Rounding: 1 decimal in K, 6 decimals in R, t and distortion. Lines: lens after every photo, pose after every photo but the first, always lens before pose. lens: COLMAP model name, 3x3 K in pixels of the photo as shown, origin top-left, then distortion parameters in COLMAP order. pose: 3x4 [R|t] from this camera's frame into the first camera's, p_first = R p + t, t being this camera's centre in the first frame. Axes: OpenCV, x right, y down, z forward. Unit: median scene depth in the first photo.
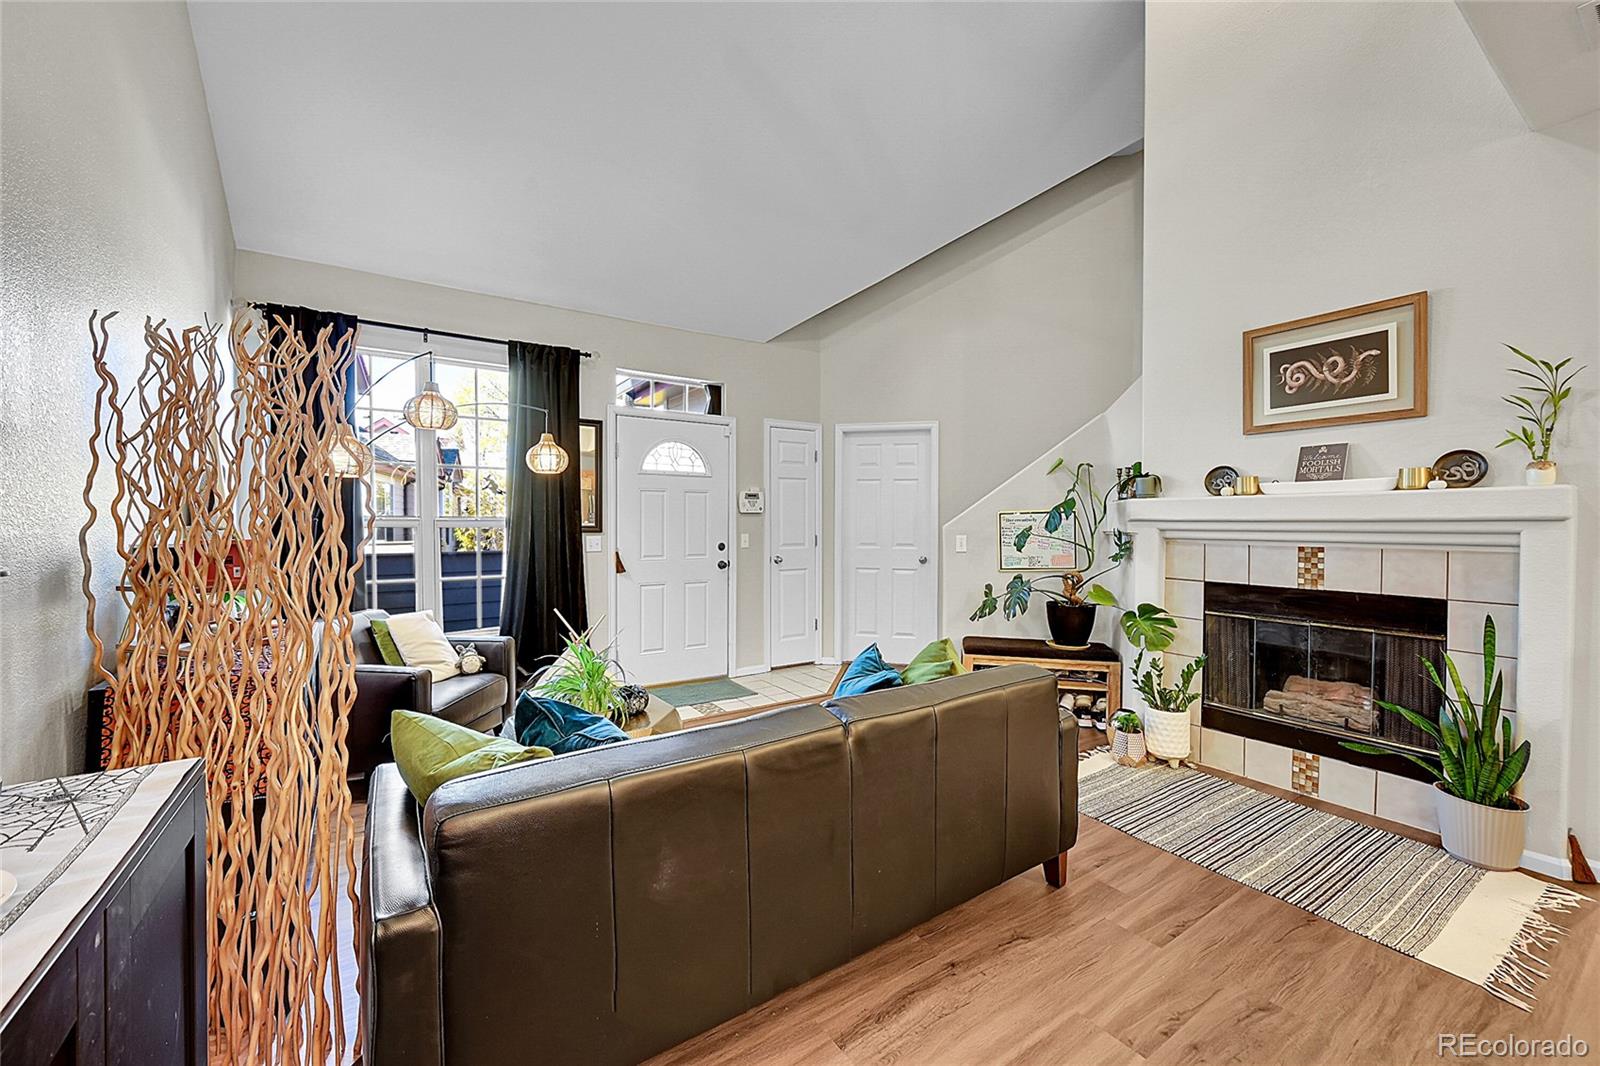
lens RADIAL K [[631.1, 0, 798.8], [0, 631.1, 529.1], [0, 0, 1]] dist [-0.001222, 0.000592]
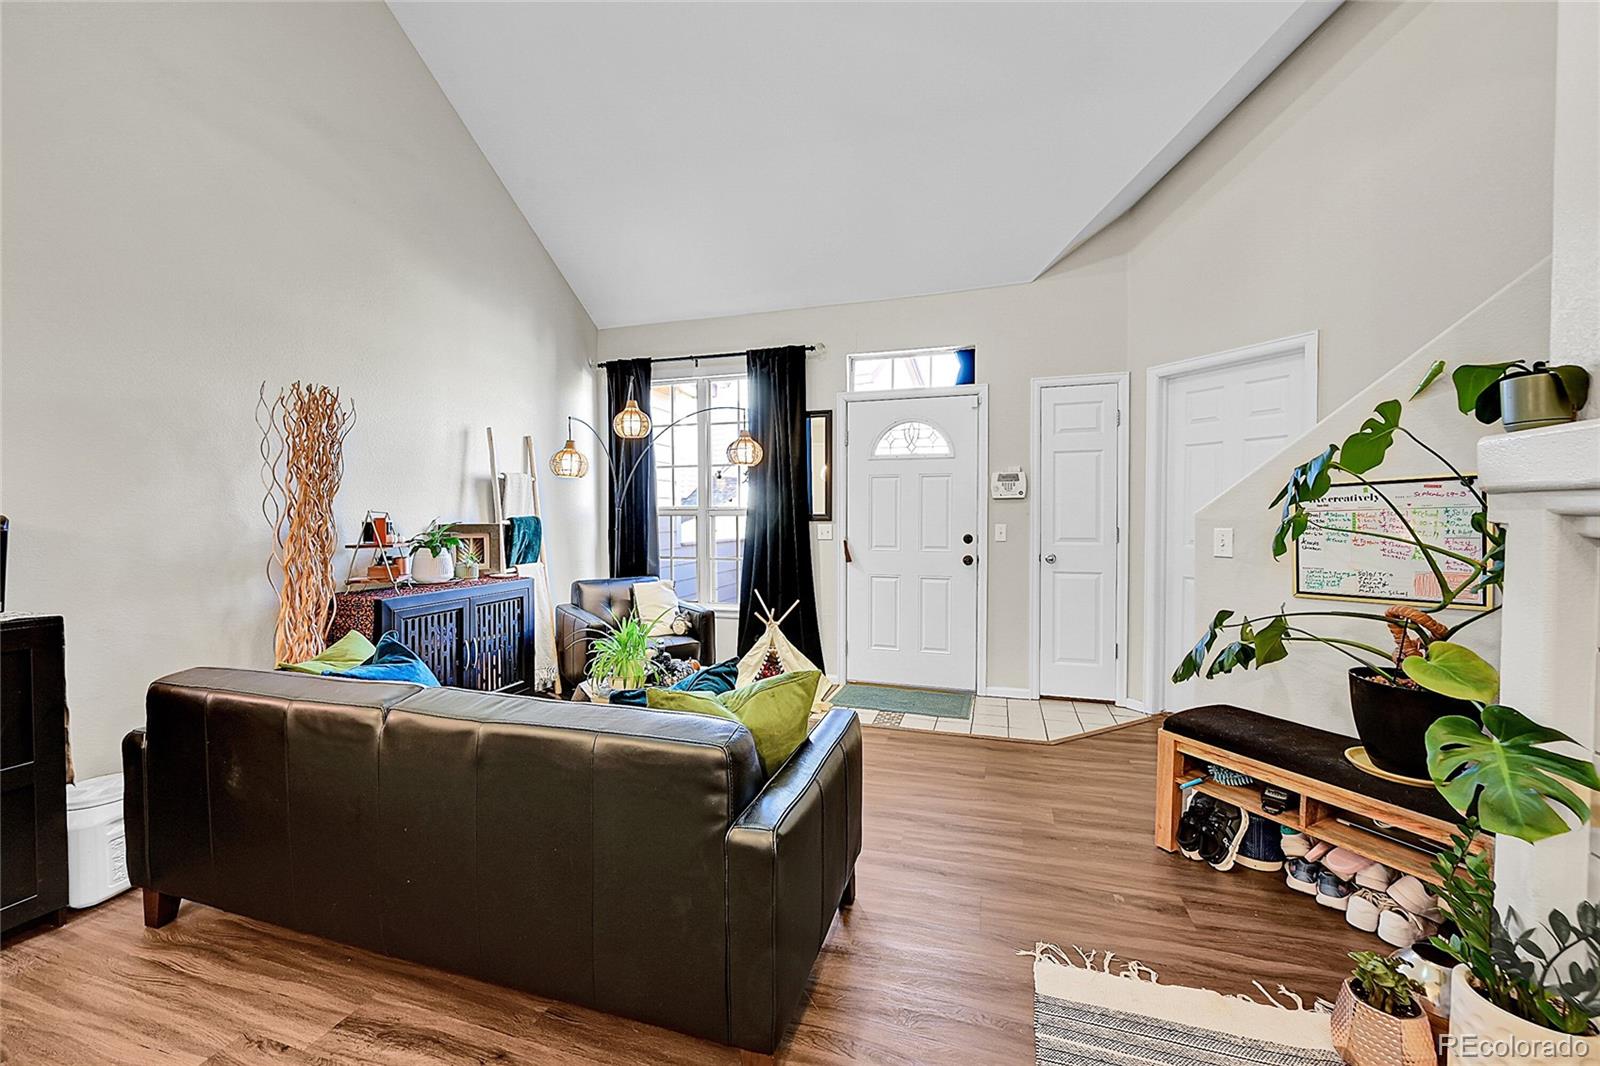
lens RADIAL K [[631.1, 0, 796.0], [0, 631.1, 528.3], [0, 0, 1]] dist [-0.001222, 0.000592]
pose [[0.626031, 0.012911, -0.779692, 0.617460], [-0.007079, 0.999916, 0.010874, 0.009327], [0.779766, -0.001288, 0.626069, 0.451663]]
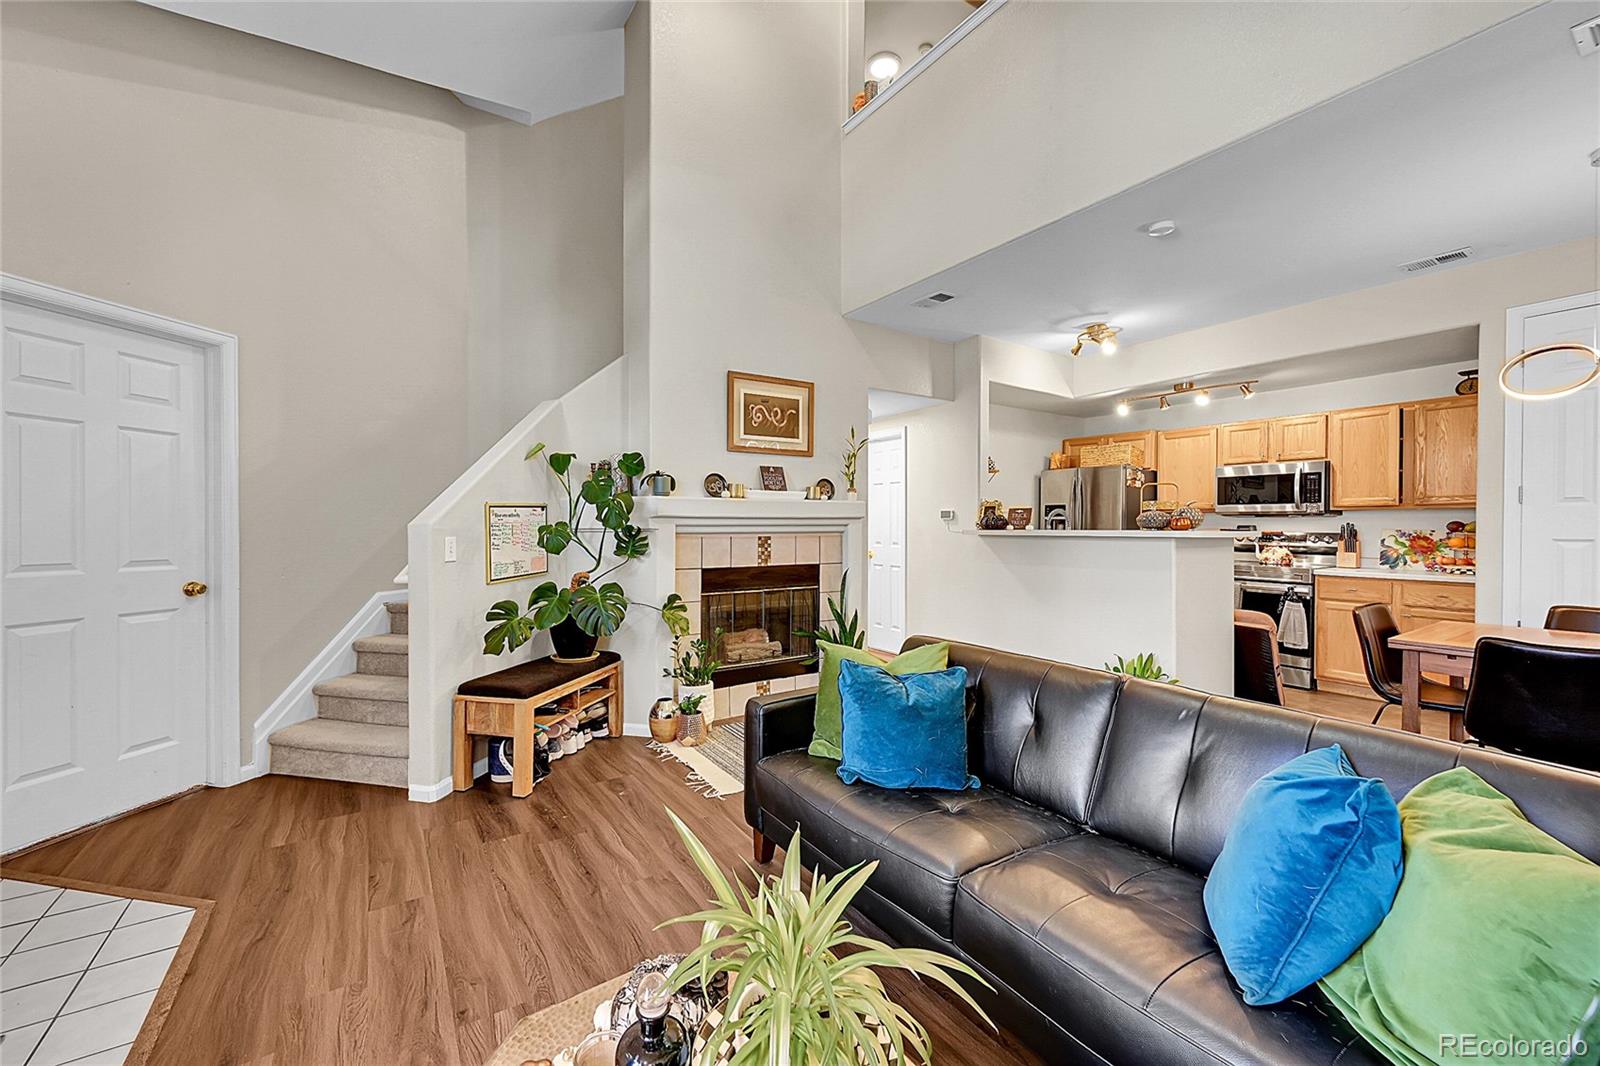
lens RADIAL K [[631.1, 0, 797.0], [0, 631.1, 532.6], [0, 0, 1]] dist [-0.001222, 0.000592]
pose [[-0.006764, -0.011384, 0.999912, -0.563156], [0.013037, 0.999849, 0.011472, 0.003756], [-0.999892, 0.013114, -0.006615, 0.848114]]
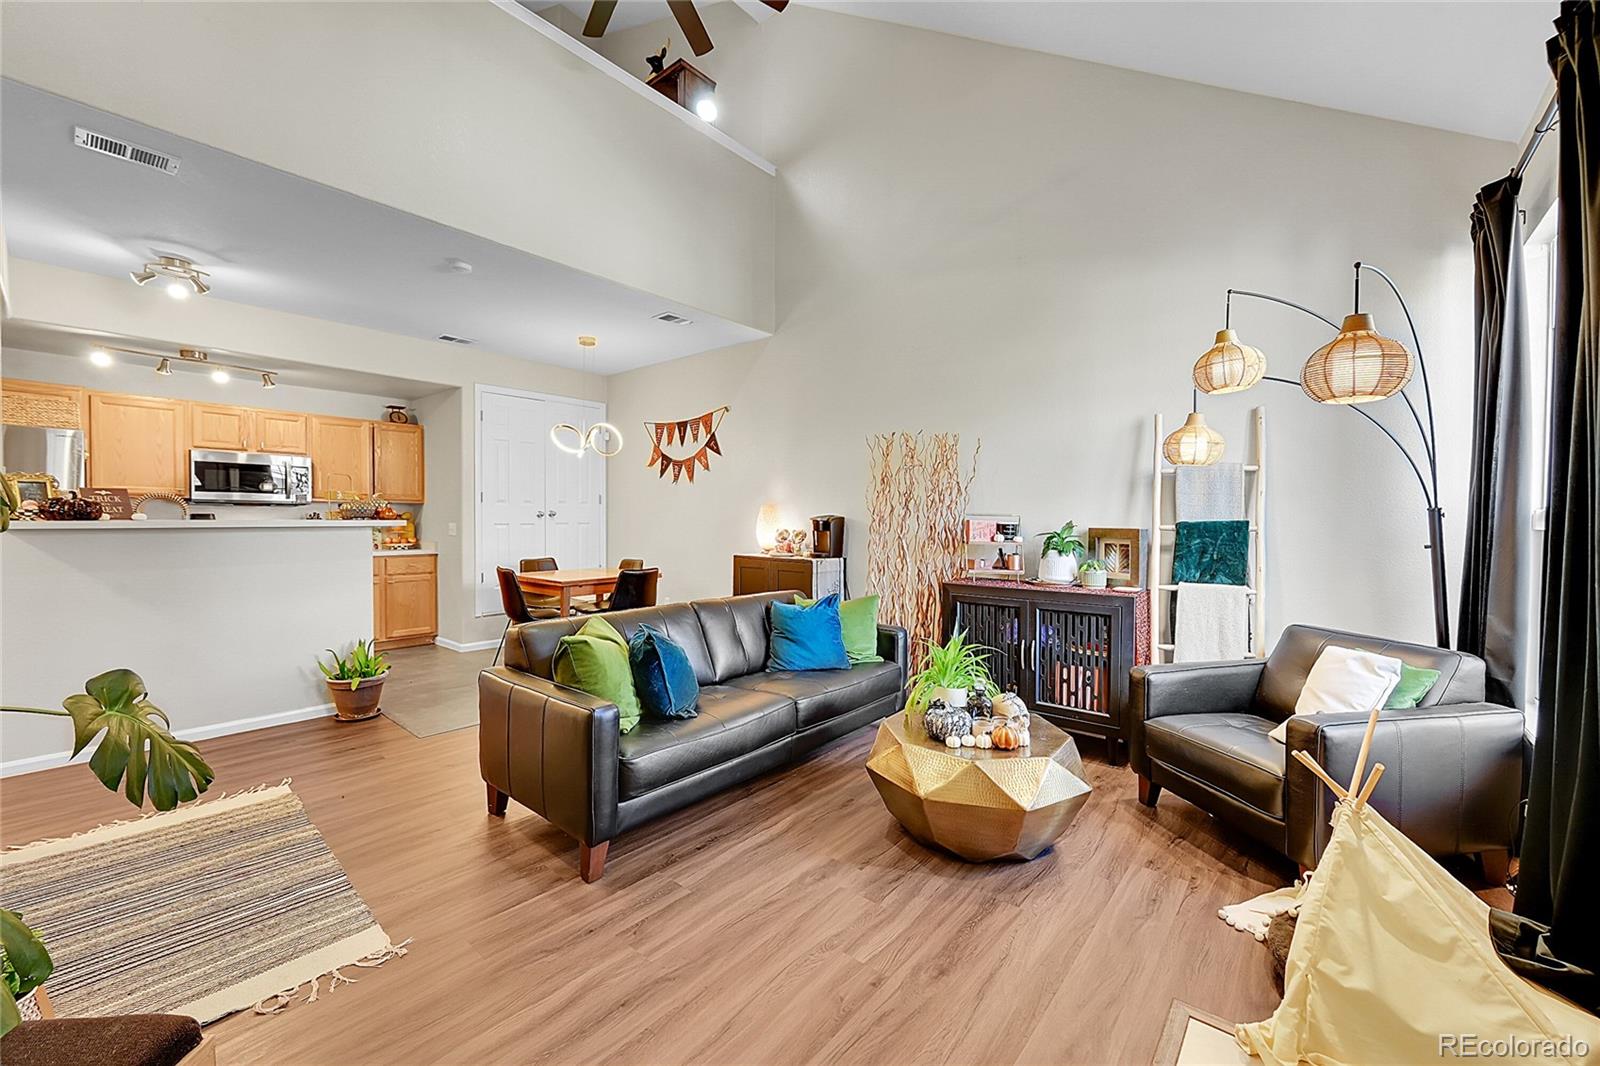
lens RADIAL K [[631.1, 0, 801.8], [0, 631.1, 527.9], [0, 0, 1]] dist [-0.001222, 0.000592]
pose [[-0.960310, -0.001242, -0.278931, 0.128771], [-0.009700, 0.999534, 0.028944, -0.006153], [0.278765, 0.030501, -0.959875, 1.578798]]
